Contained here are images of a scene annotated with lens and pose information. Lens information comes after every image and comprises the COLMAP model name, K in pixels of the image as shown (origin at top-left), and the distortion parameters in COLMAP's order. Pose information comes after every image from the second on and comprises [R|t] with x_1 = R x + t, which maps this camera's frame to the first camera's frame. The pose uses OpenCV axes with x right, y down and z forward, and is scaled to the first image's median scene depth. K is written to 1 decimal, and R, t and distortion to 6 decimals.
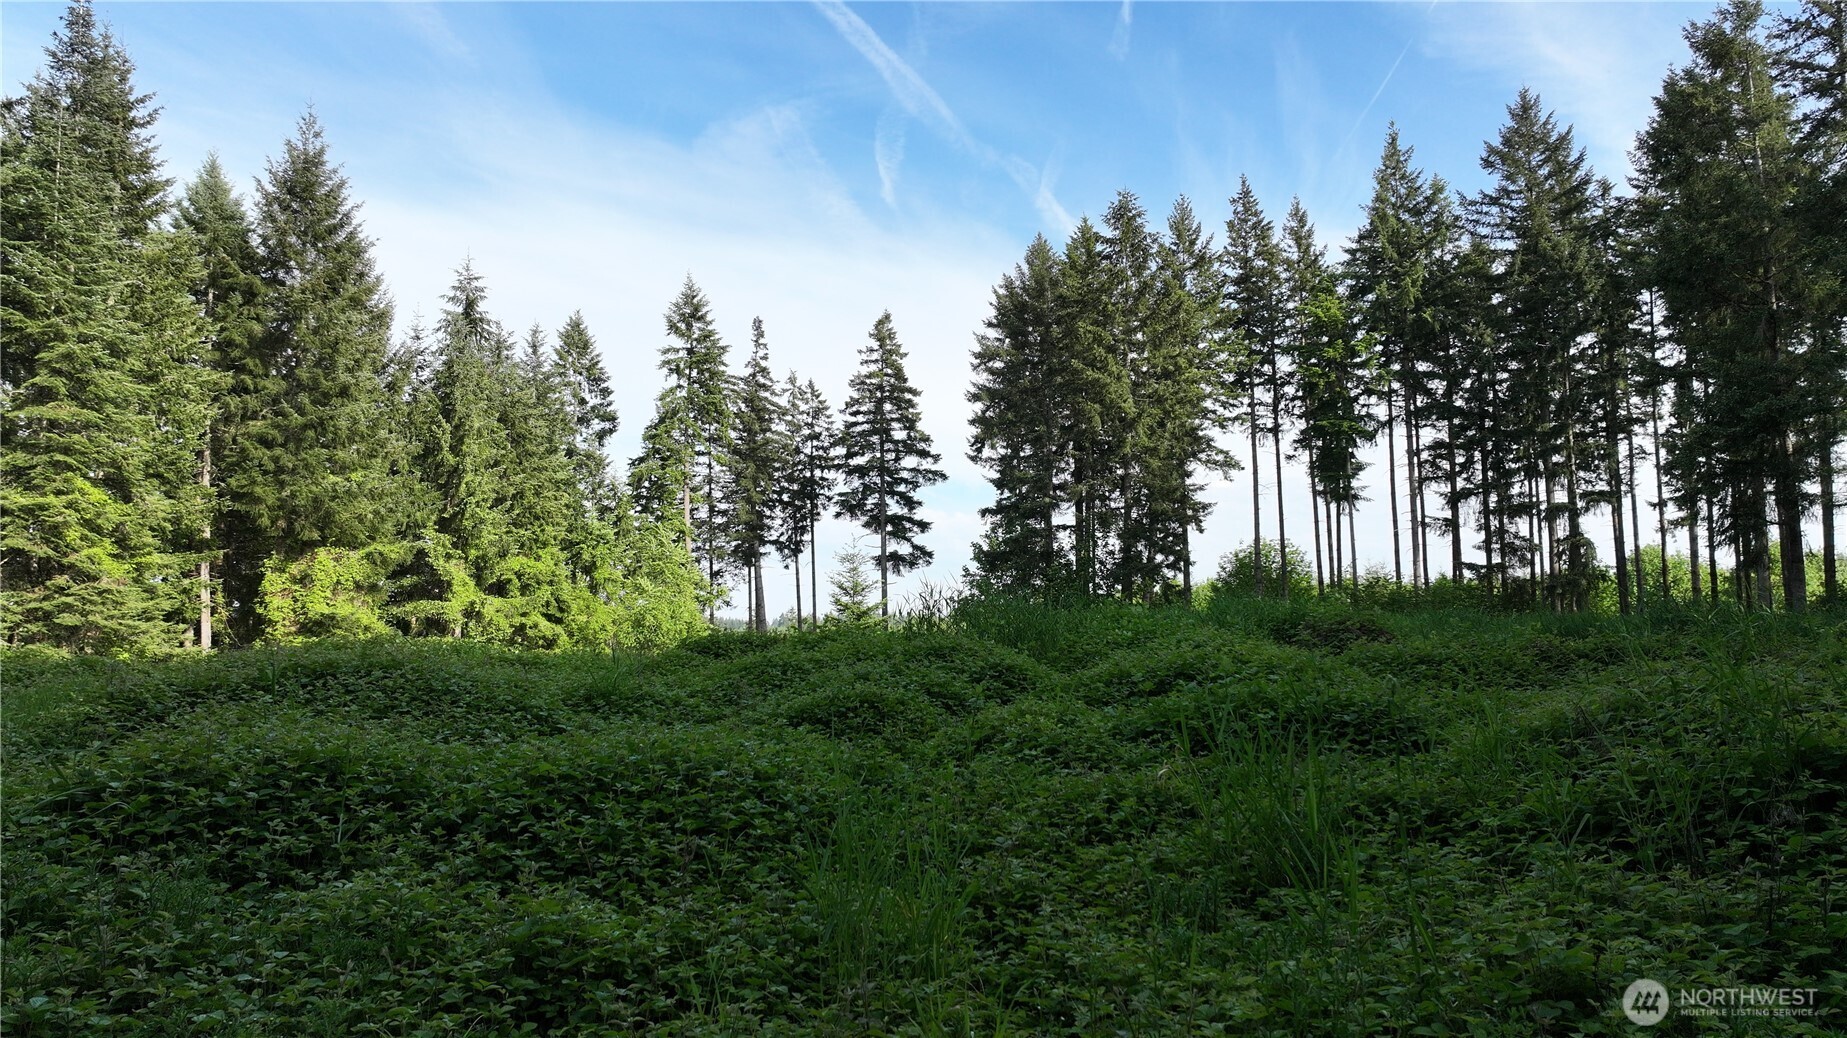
lens RADIAL K [[1272.4, 0, 922.1], [0, 1272.4, 522.1], [0, 0, 1]] dist [-0.010613, 0.017600]
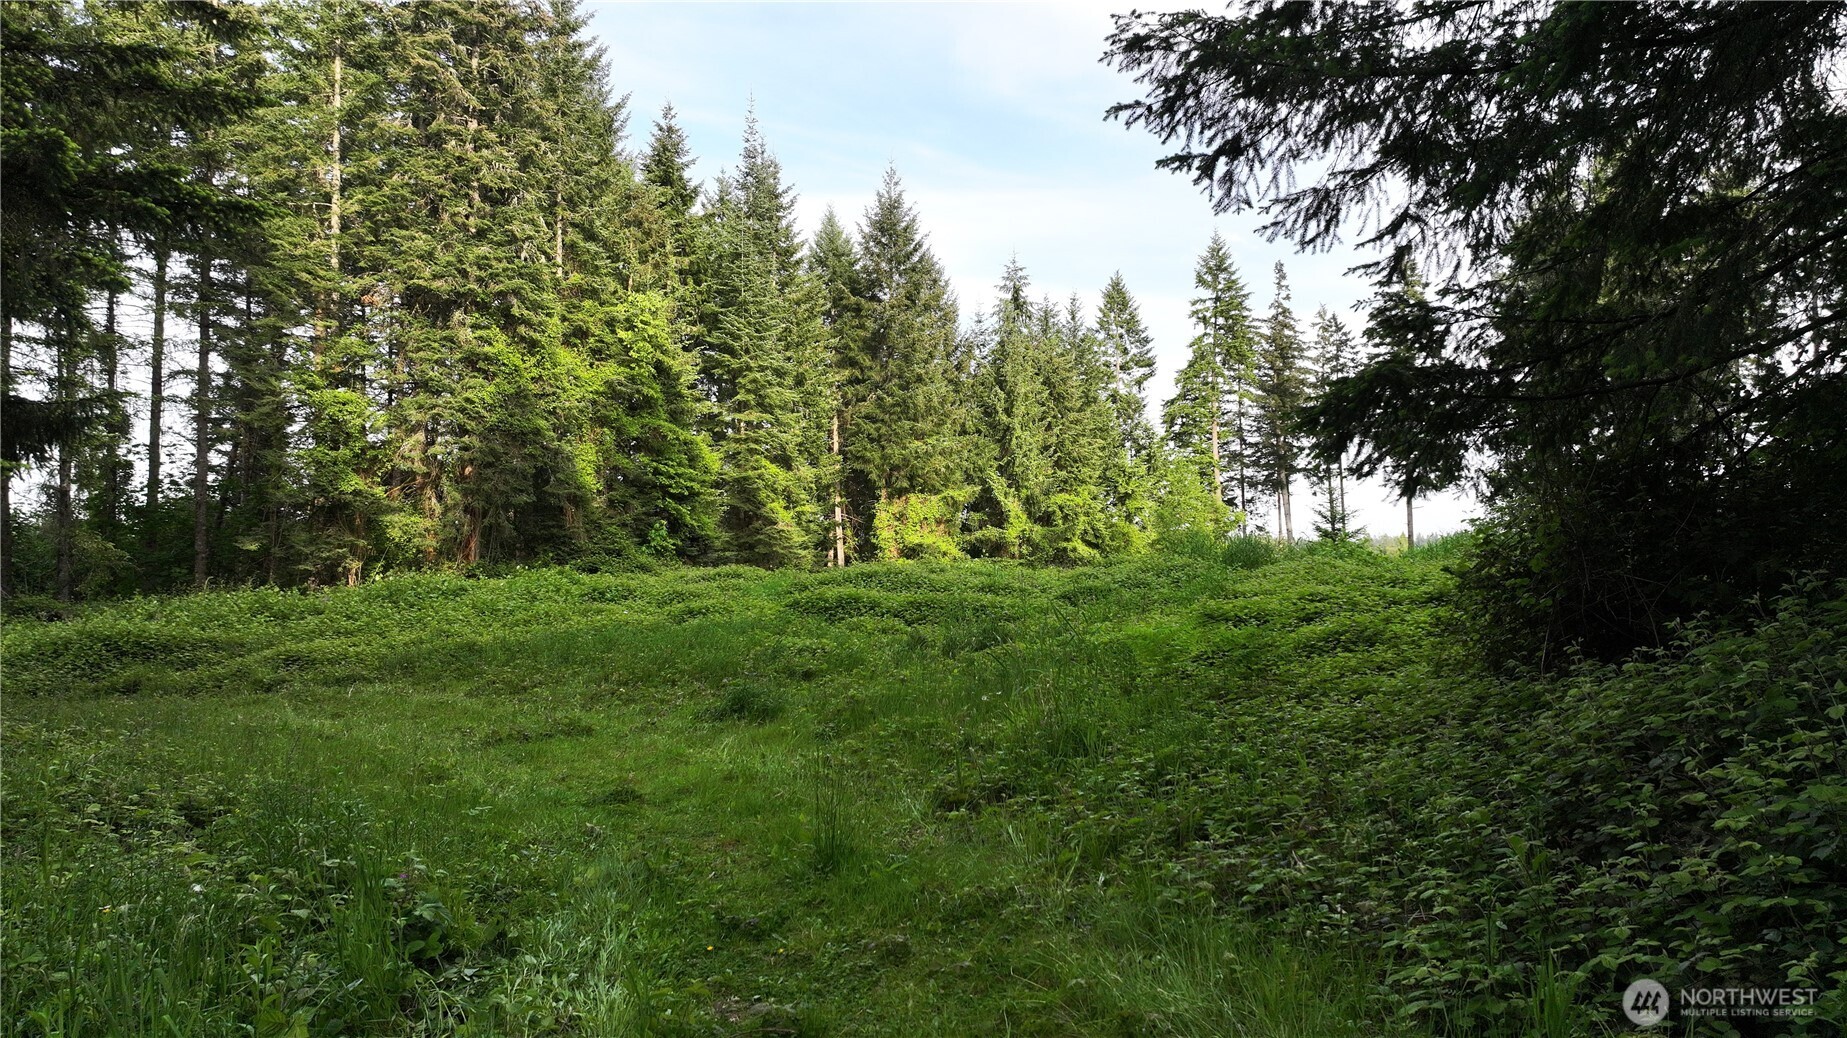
lens RADIAL K [[1272.4, 0, 924.3], [0, 1272.4, 522.4], [0, 0, 1]] dist [-0.010613, 0.017600]
pose [[0.899965, -0.013042, -0.435766, 0.108147], [0.040156, 0.997783, 0.053071, -0.016976], [0.434108, -0.065261, 0.898494, -0.179688]]
